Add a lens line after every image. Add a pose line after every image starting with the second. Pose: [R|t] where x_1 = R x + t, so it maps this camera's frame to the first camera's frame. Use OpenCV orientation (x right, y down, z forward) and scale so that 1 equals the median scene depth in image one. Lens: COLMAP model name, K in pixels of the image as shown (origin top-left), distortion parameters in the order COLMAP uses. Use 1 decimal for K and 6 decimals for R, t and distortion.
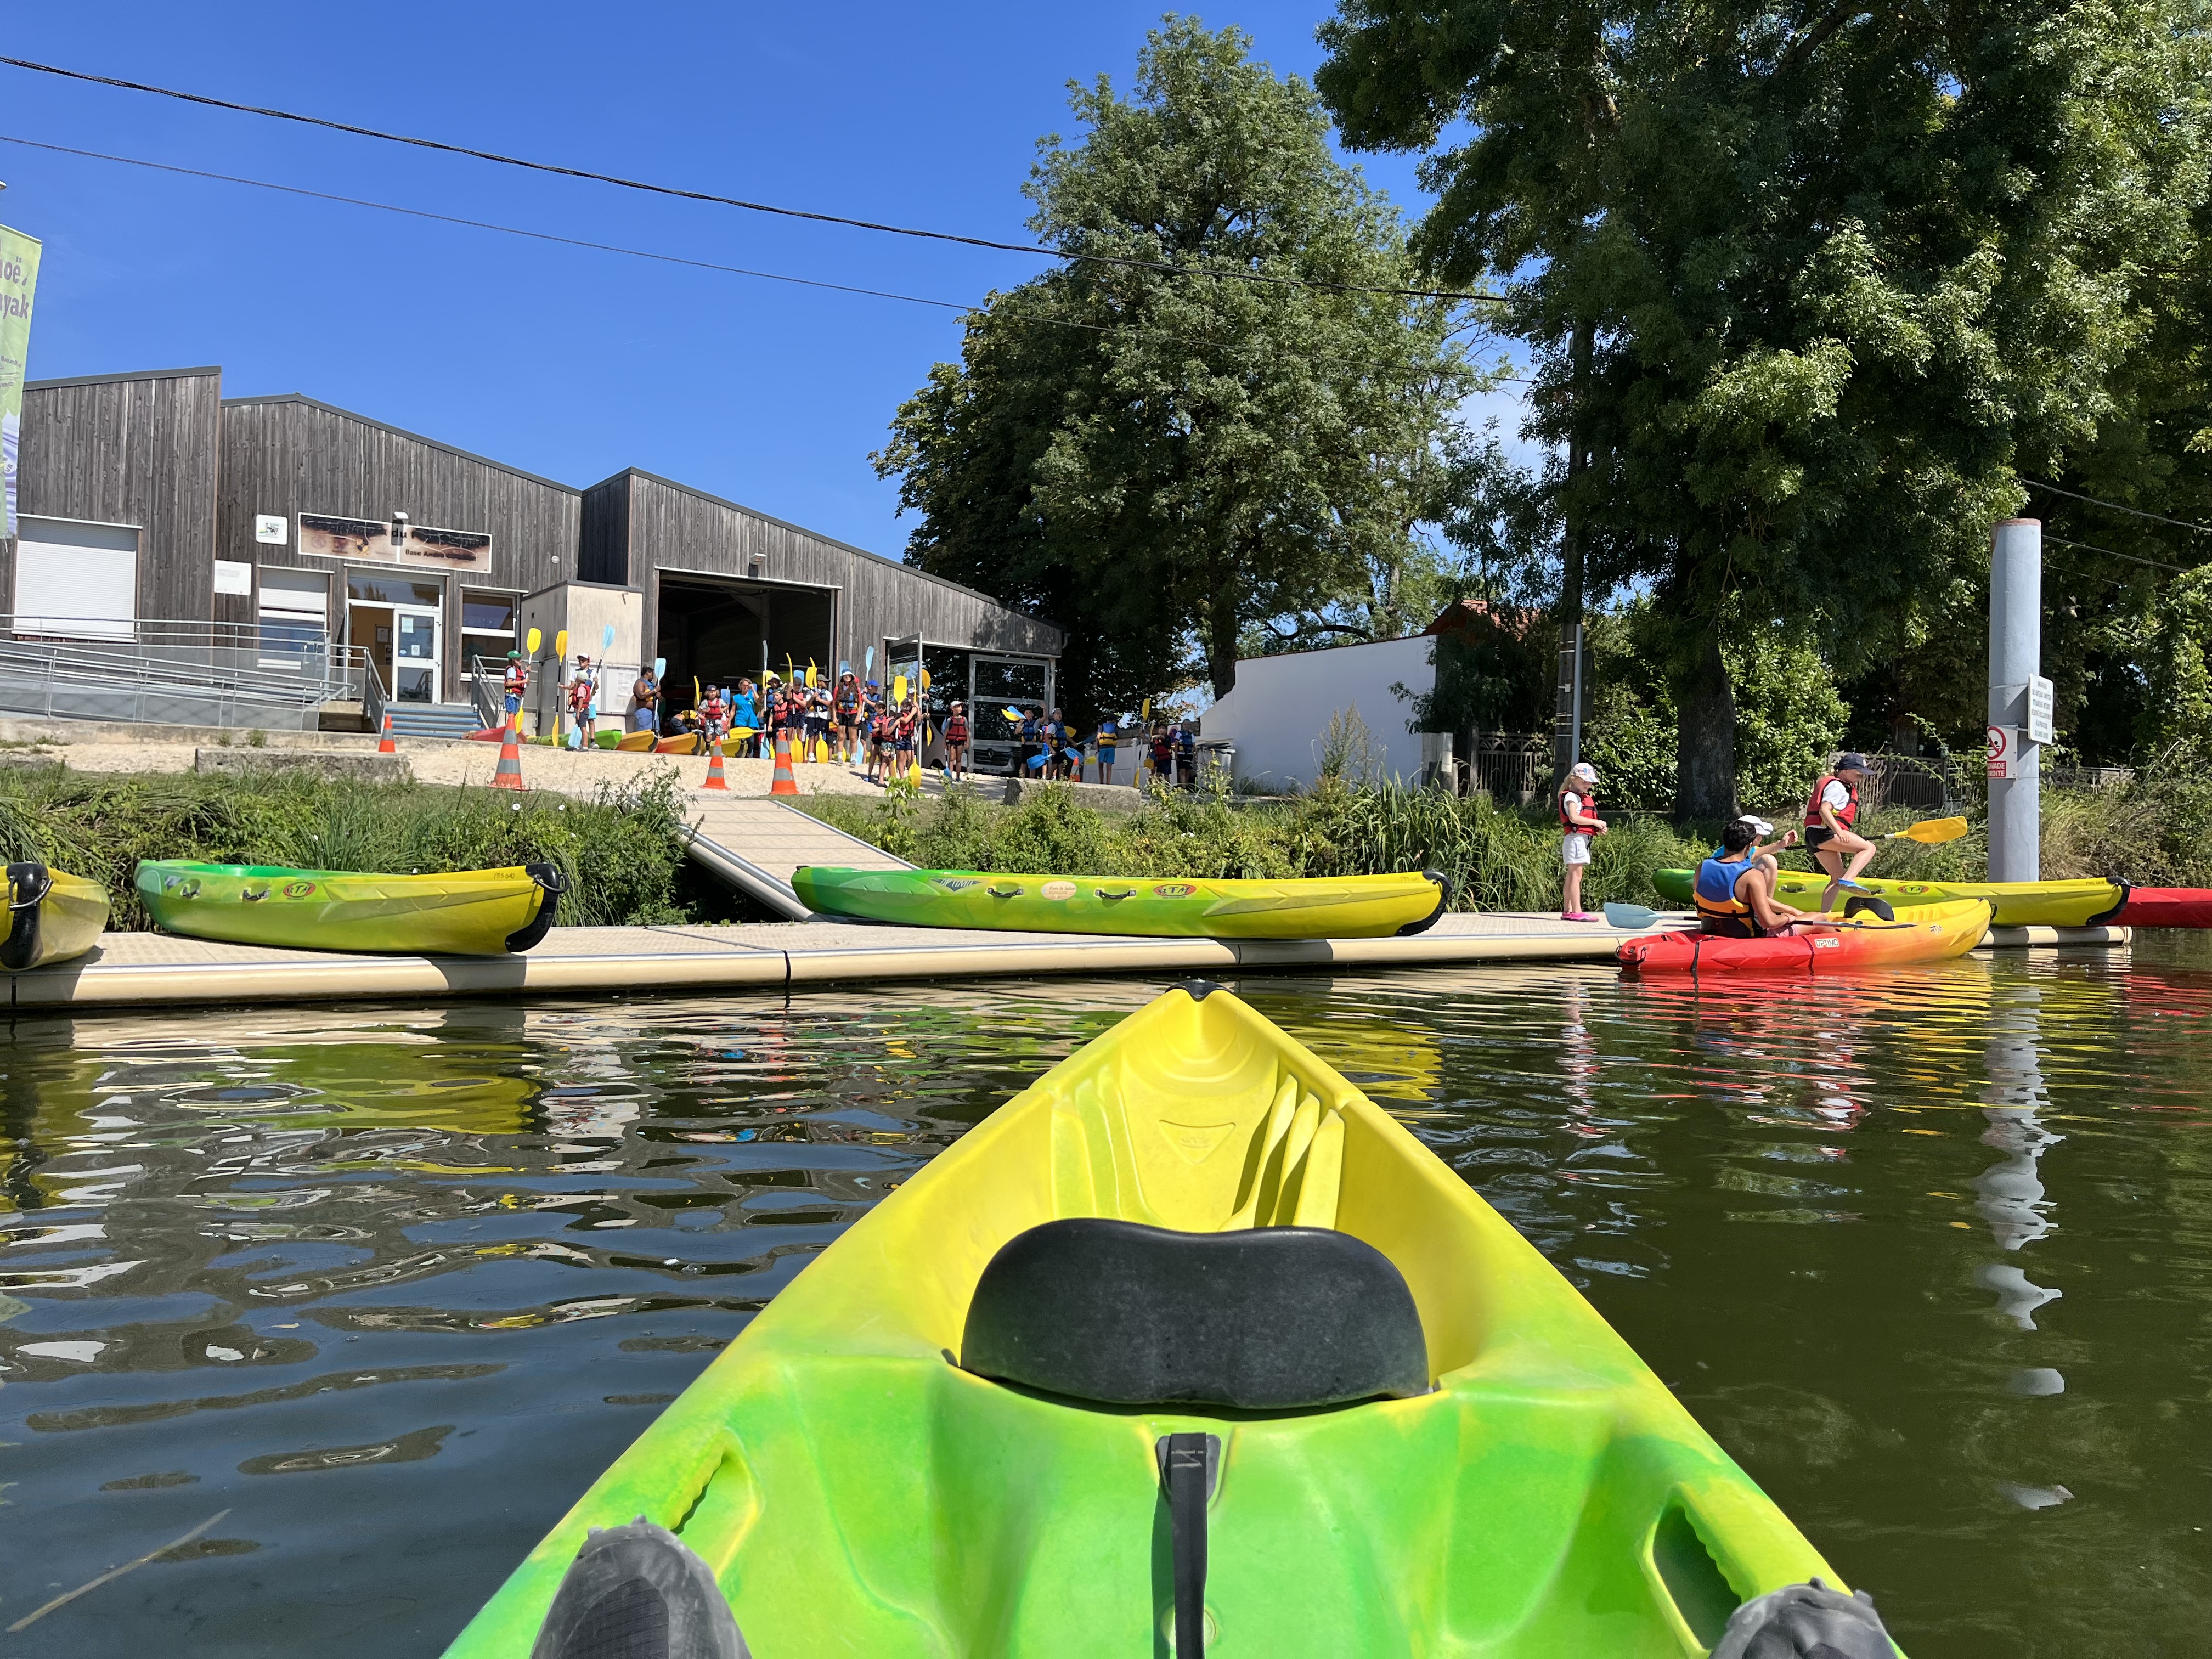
lens RADIAL K [[1663.8, 0, 1112.0], [0, 1663.8, 820.9], [0, 0, 1]] dist [0.080529, -0.114712]
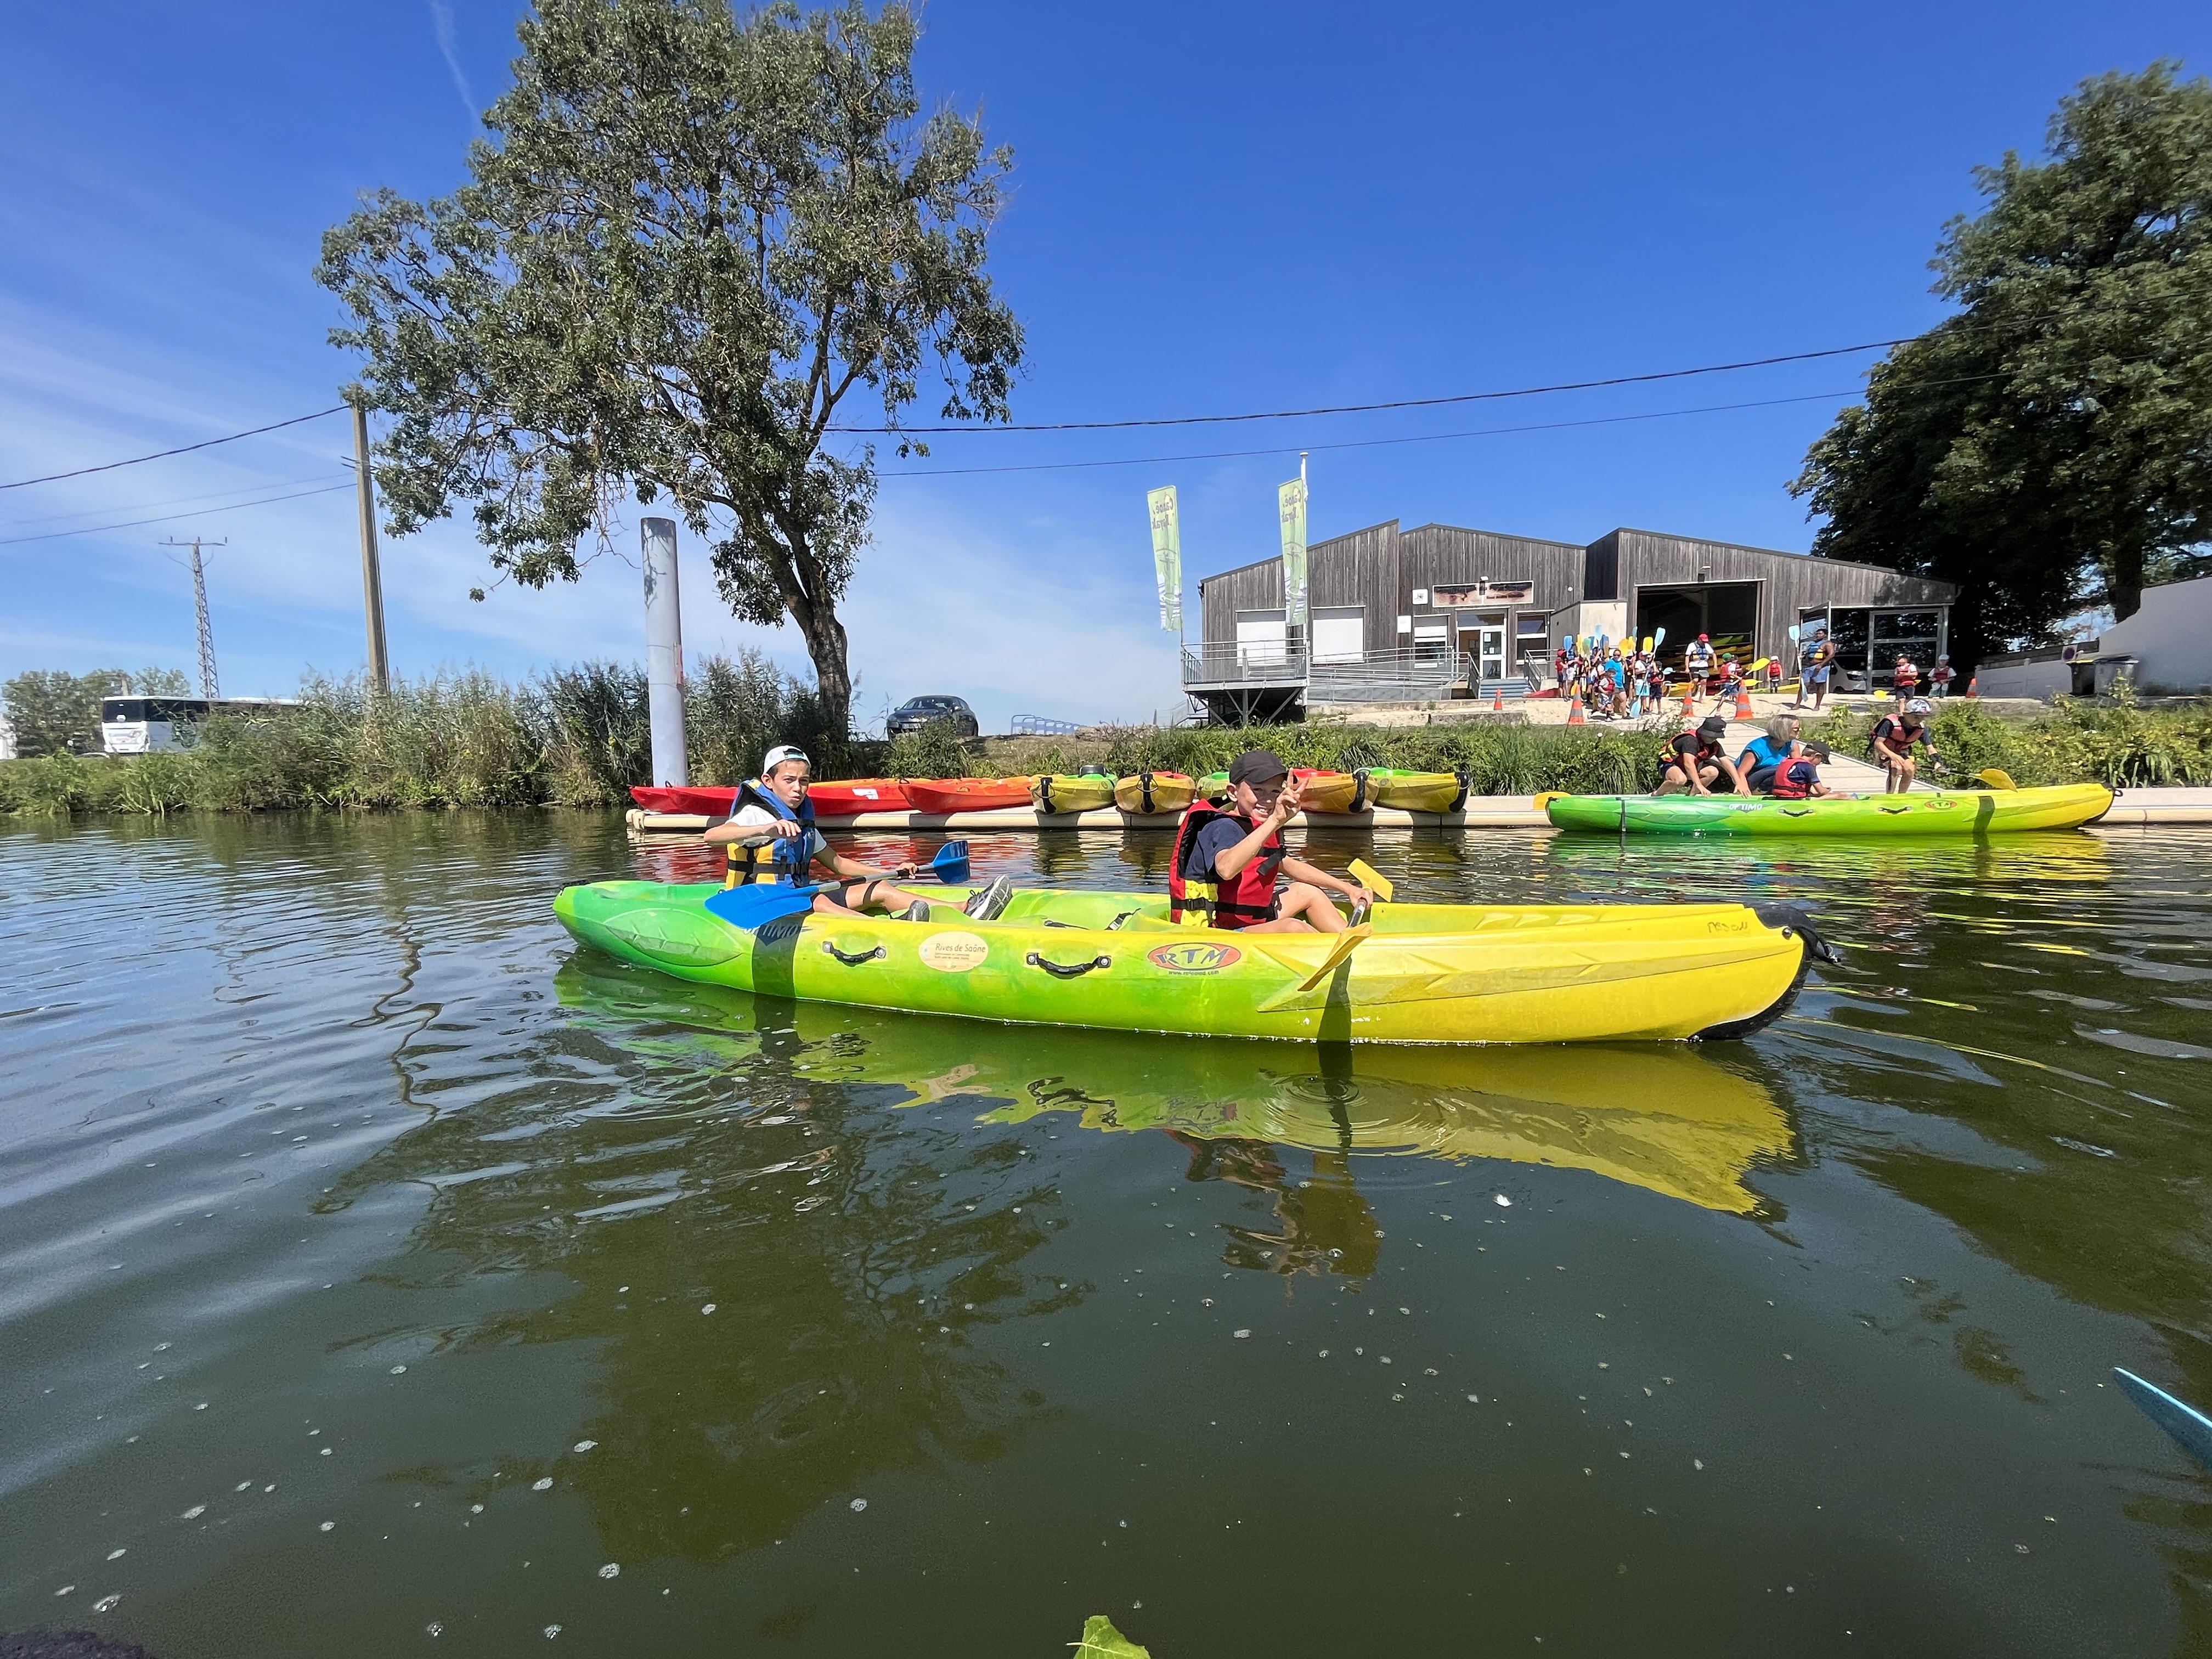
lens RADIAL K [[951.5, 0, 1103.1], [0, 951.5, 831.7], [0, 0, 1]] dist [-0.002281, 0.000380]
pose [[0.732162, 0.023036, -0.680741, -0.008403], [0.041976, 0.996002, 0.078851, -0.002898], [0.679836, -0.086306, 0.728268, -0.078318]]
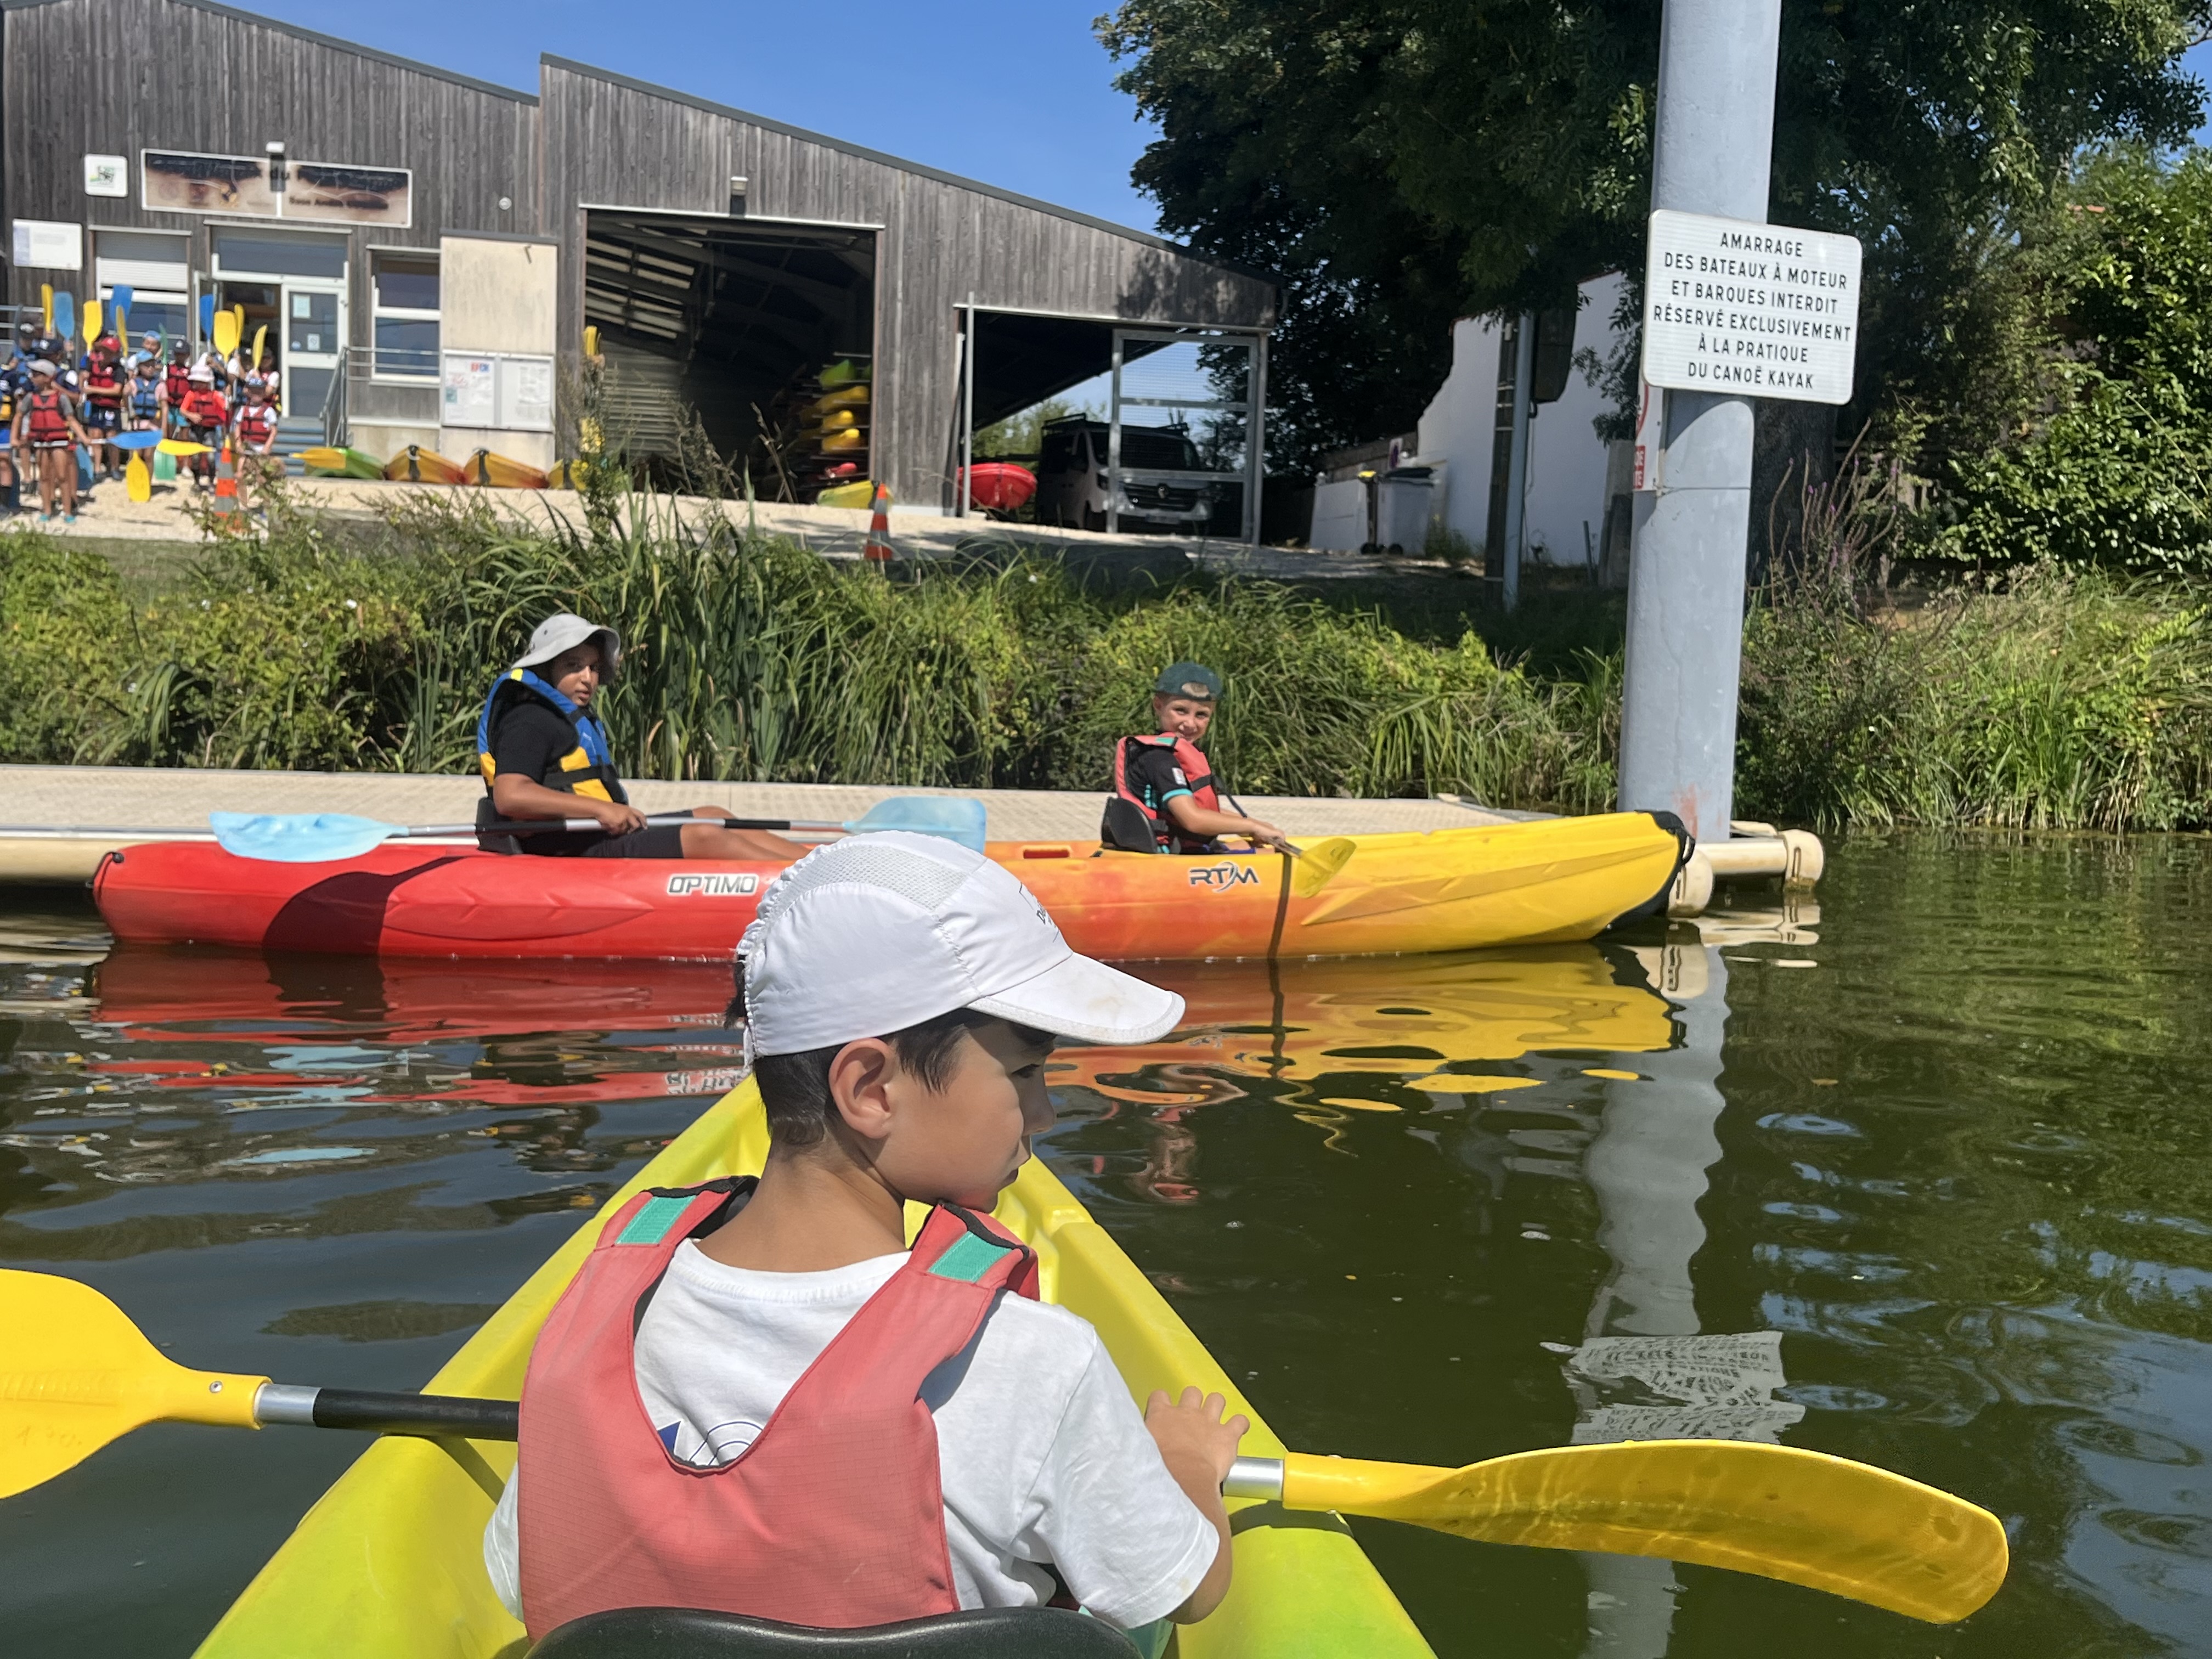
lens RADIAL K [[2336.9, 0, 1106.0], [0, 2336.9, 829.5], [0, 0, 1]] dist [0.043954, 0.003749]
pose [[0.919276, 0.053571, -0.389951, 0.299765], [-0.016583, 0.995087, 0.097610, 0.000695], [0.393264, -0.083264, 0.915648, 0.209266]]
